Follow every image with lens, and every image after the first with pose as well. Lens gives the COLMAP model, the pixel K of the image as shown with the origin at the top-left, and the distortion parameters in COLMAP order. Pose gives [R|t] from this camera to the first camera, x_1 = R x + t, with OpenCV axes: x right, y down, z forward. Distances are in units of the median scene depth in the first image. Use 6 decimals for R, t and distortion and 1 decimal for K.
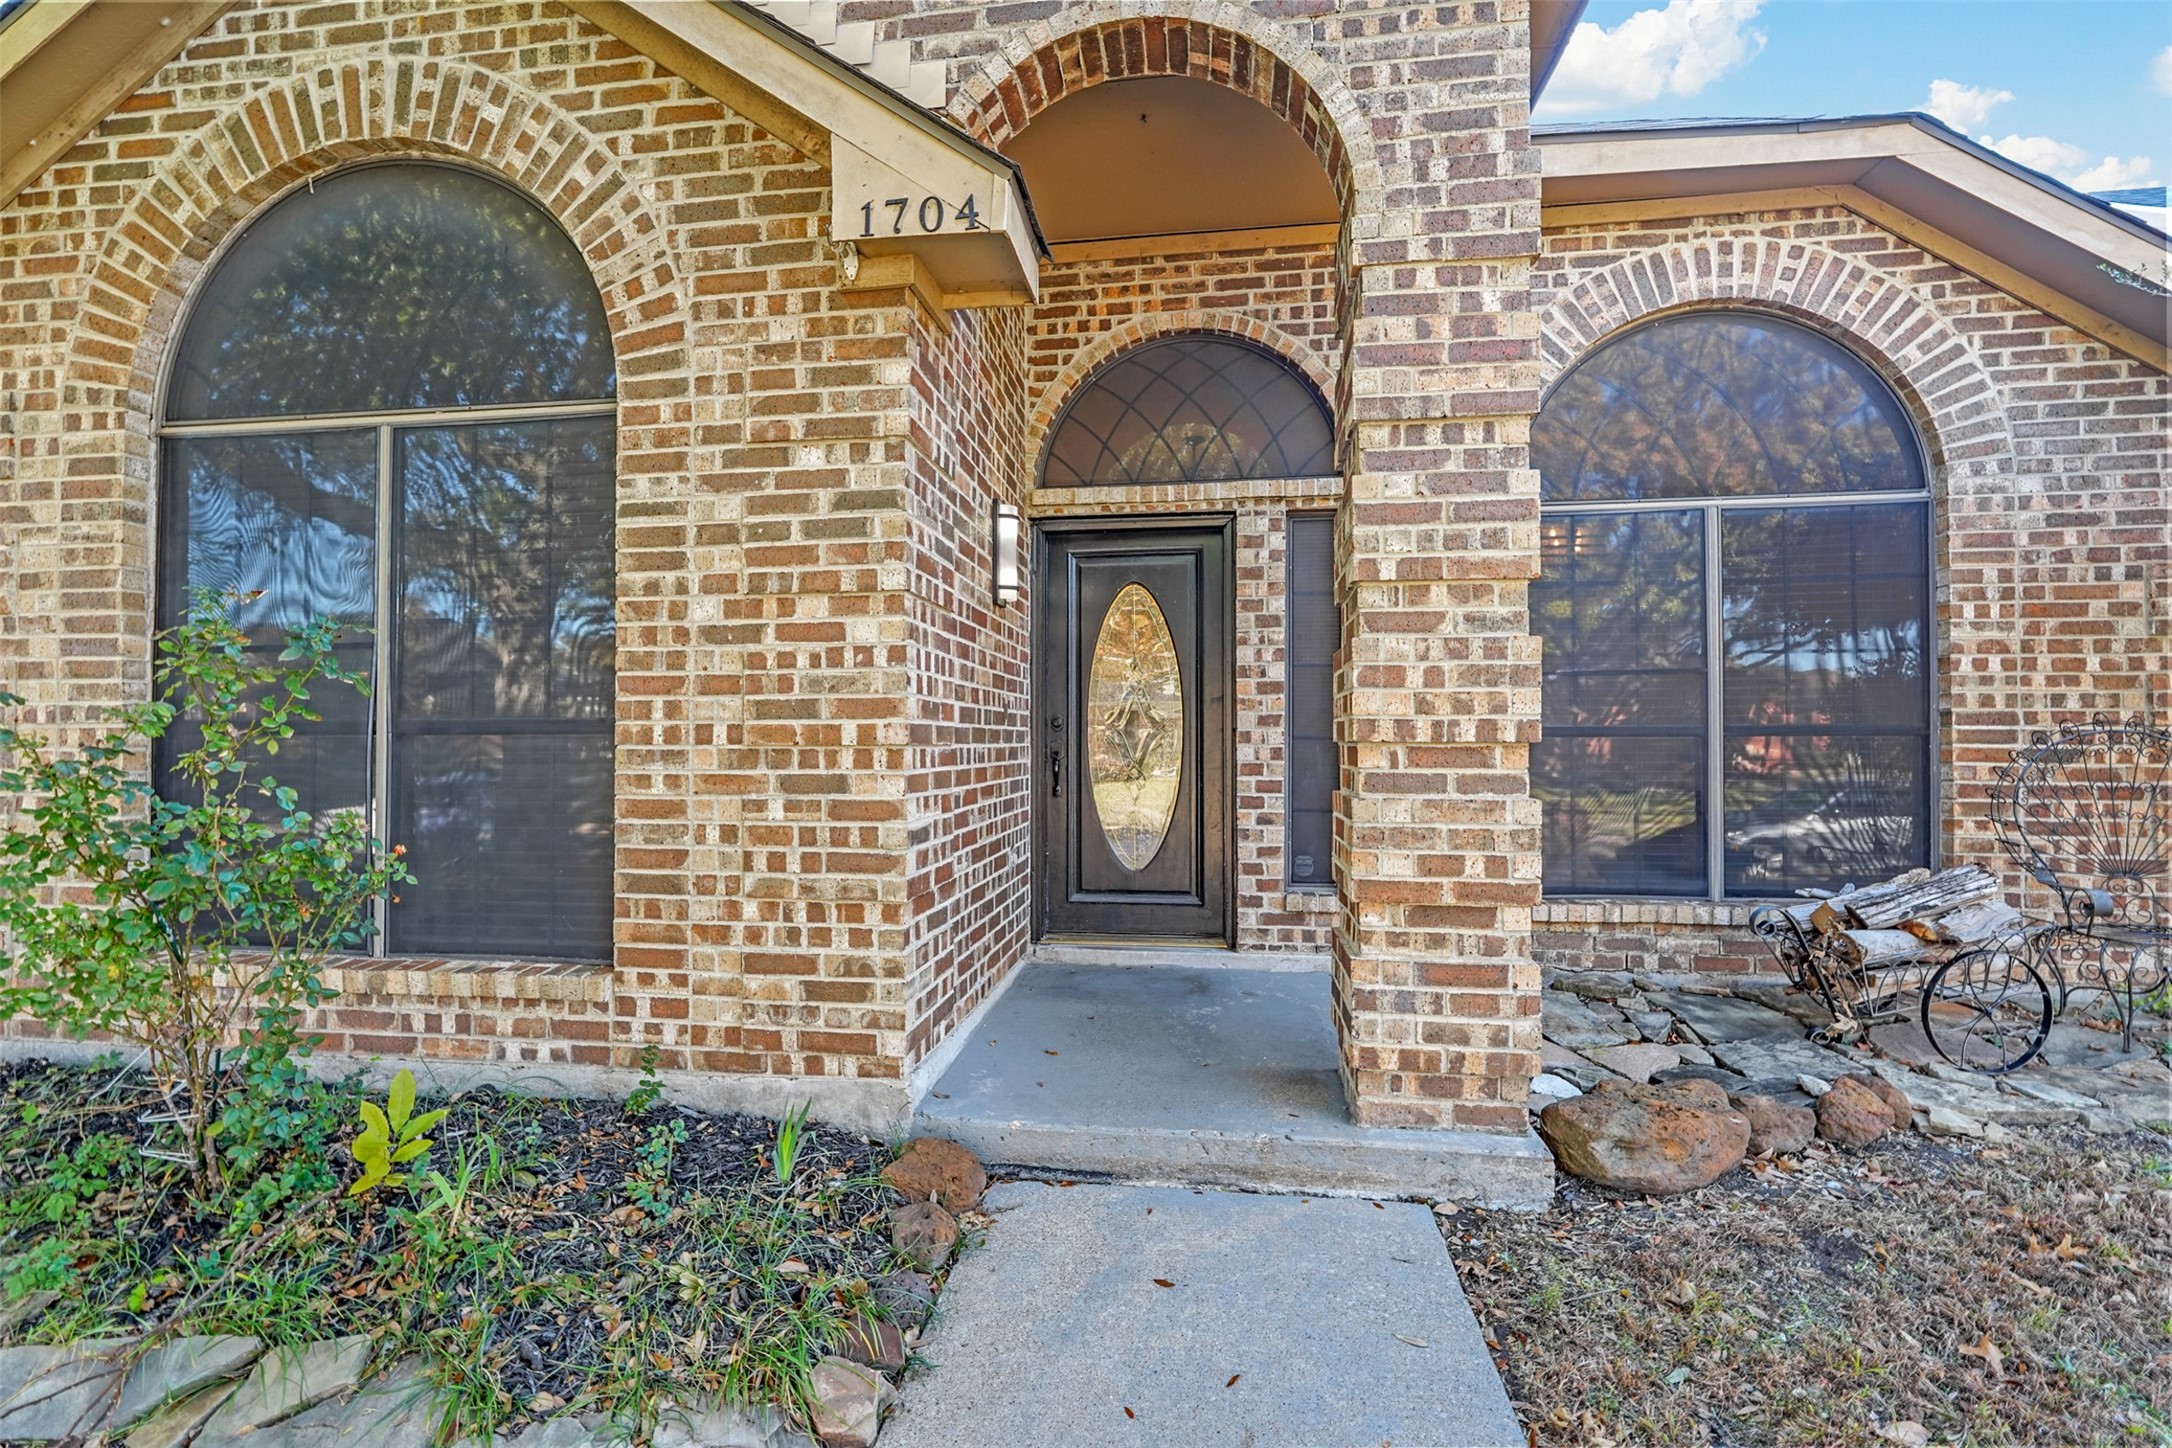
lens RADIAL K [[961.1, 0, 1078.8], [0, 961.1, 728.1], [0, 0, 1]] dist [-0.012816, 0.004177]
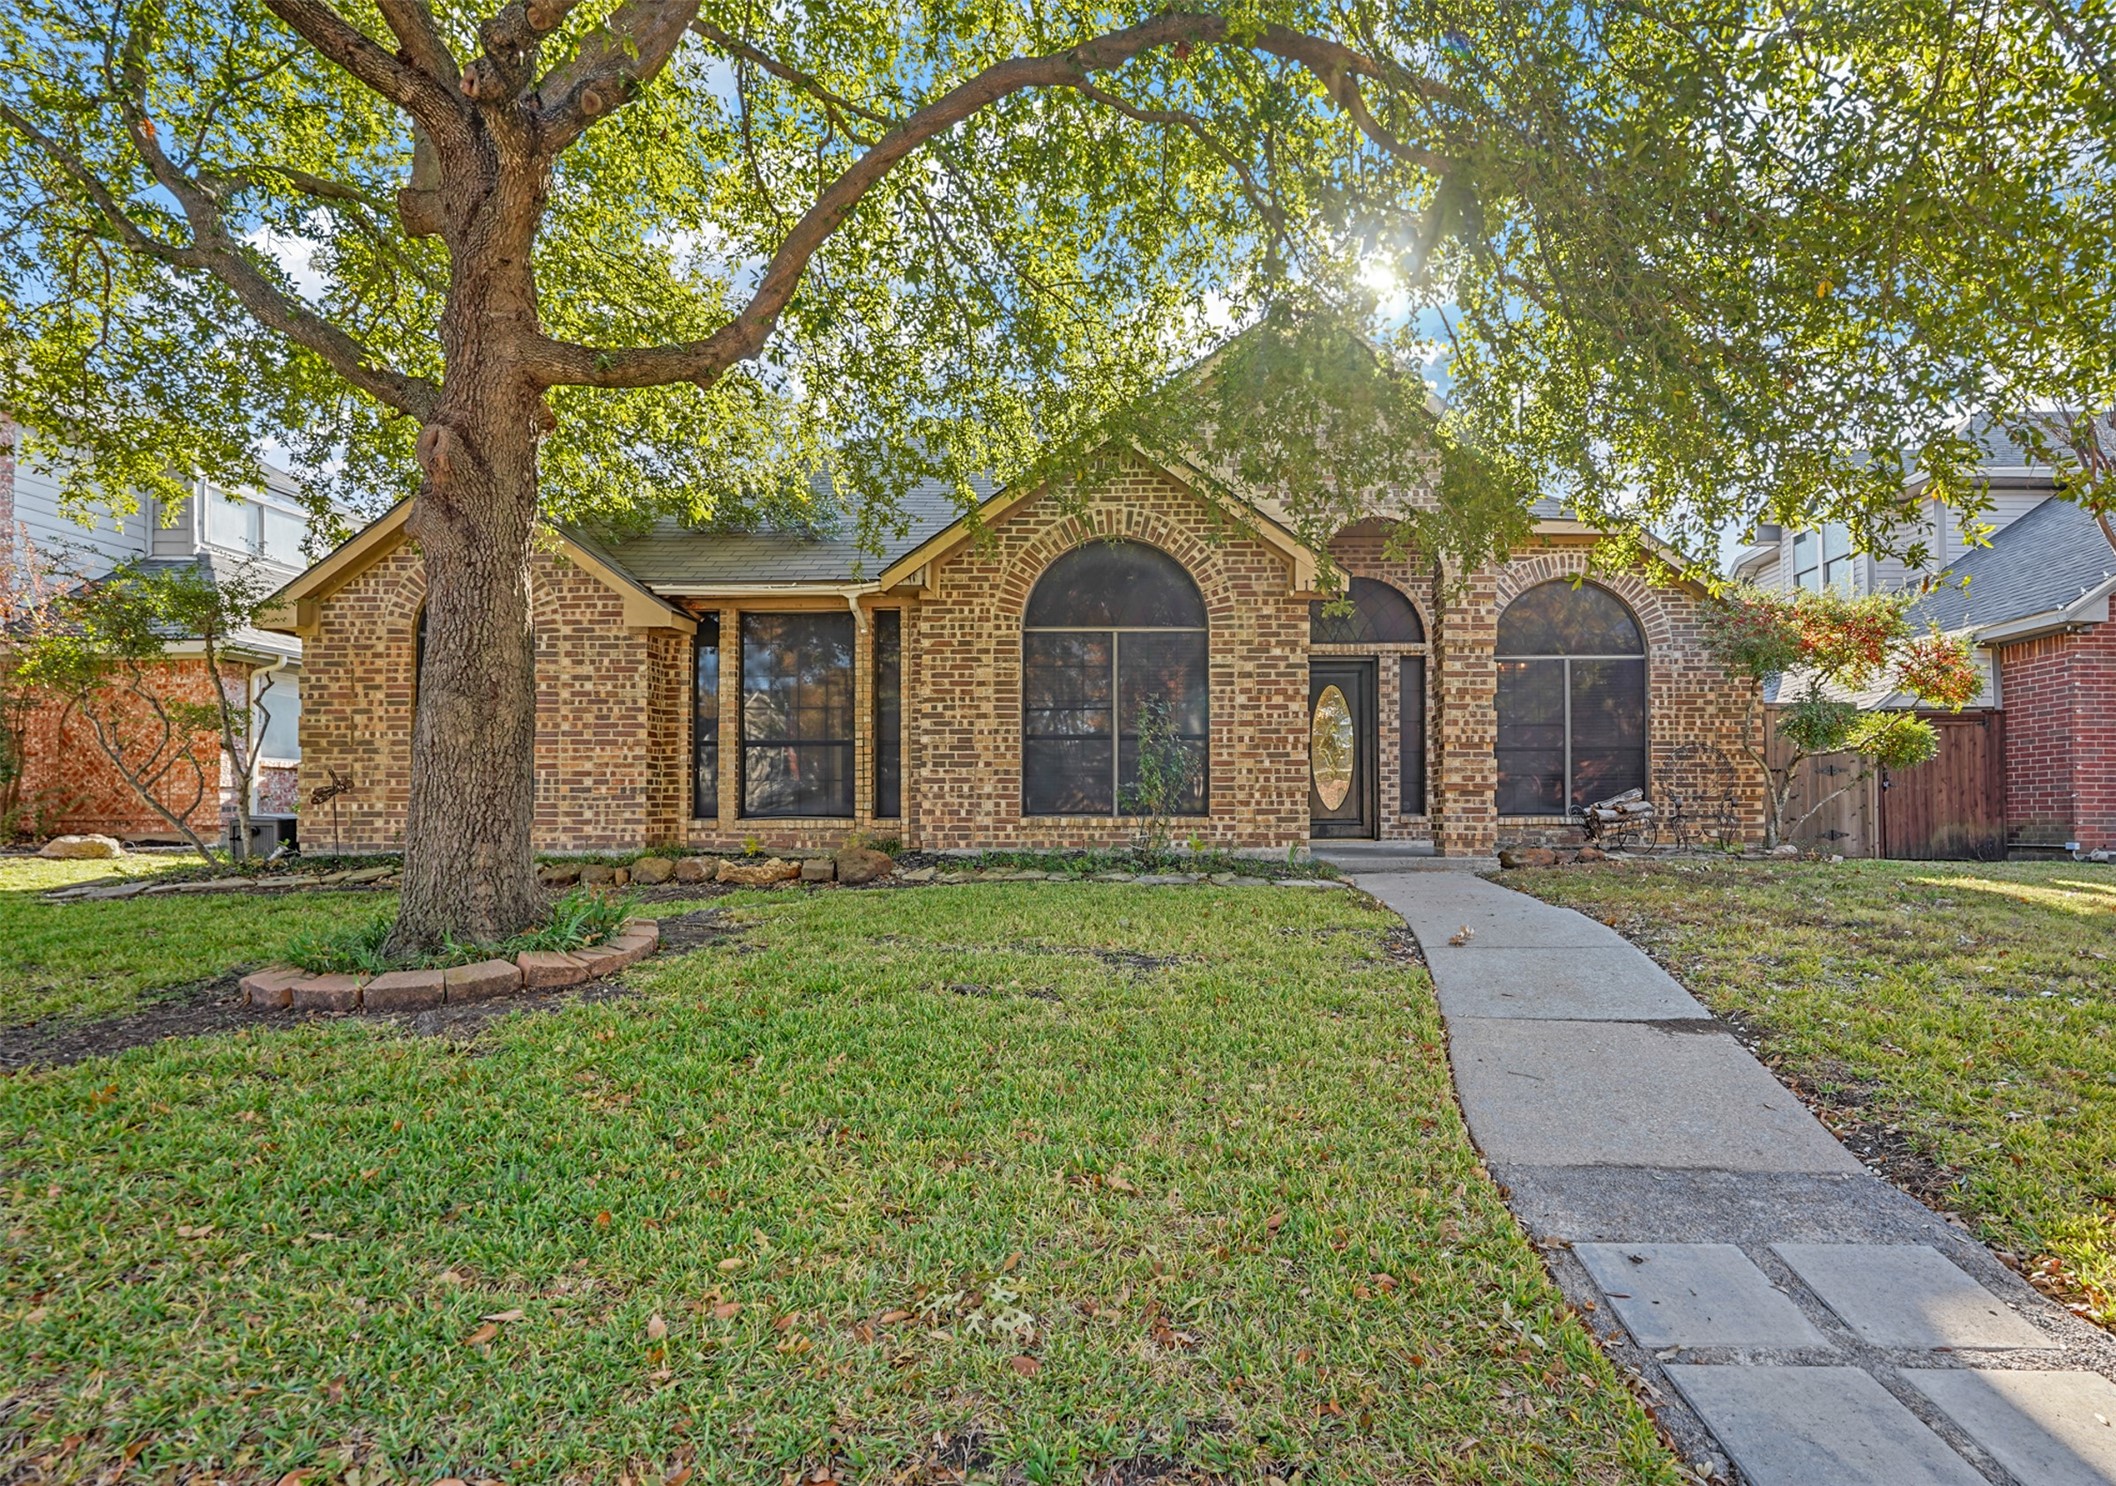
lens RADIAL K [[1069.1, 0, 1176.3], [0, 1069.1, 793.7], [0, 0, 1]] dist [-0.005456, 0.000042]
pose [[0.991207, 0.002205, 0.132303, -1.011893], [-0.001349, 0.999978, -0.006559, 0.197548], [-0.132314, 0.006323, 0.991188, -2.300697]]
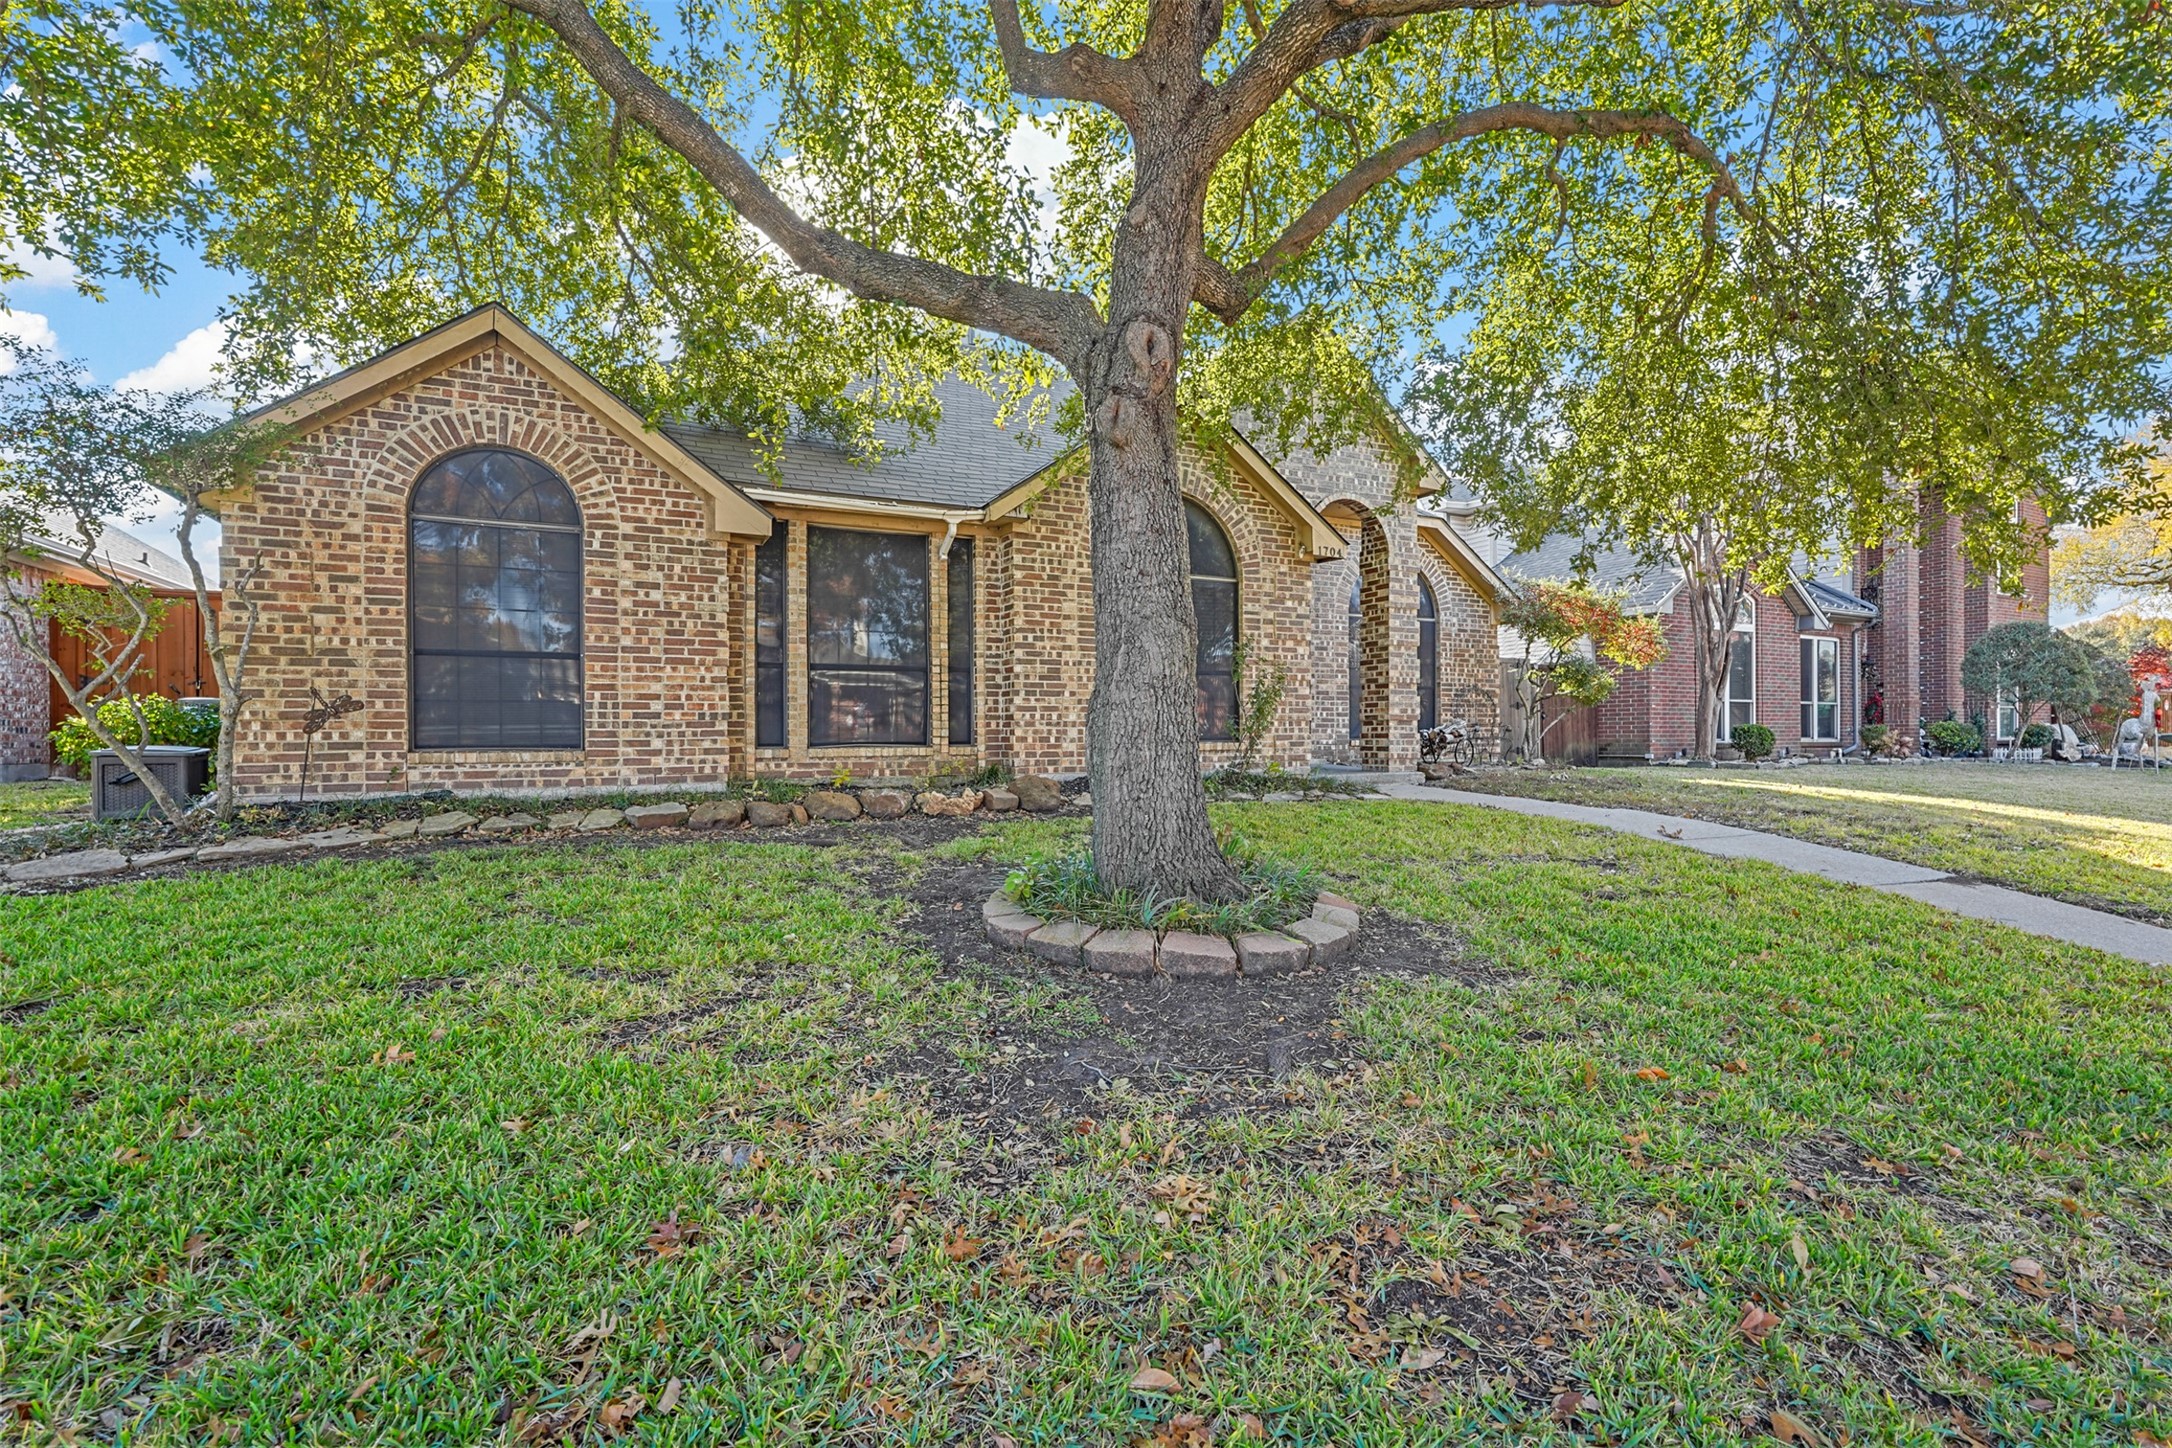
lens RADIAL K [[961.1, 0, 1096.1], [0, 961.1, 729.9], [0, 0, 1]] dist [-0.012816, 0.004177]
pose [[0.817065, -0.000911, 0.576545, -2.908377], [-0.006908, 0.999912, 0.011369, 0.167682], [-0.576504, -0.013272, 0.816986, -1.561471]]
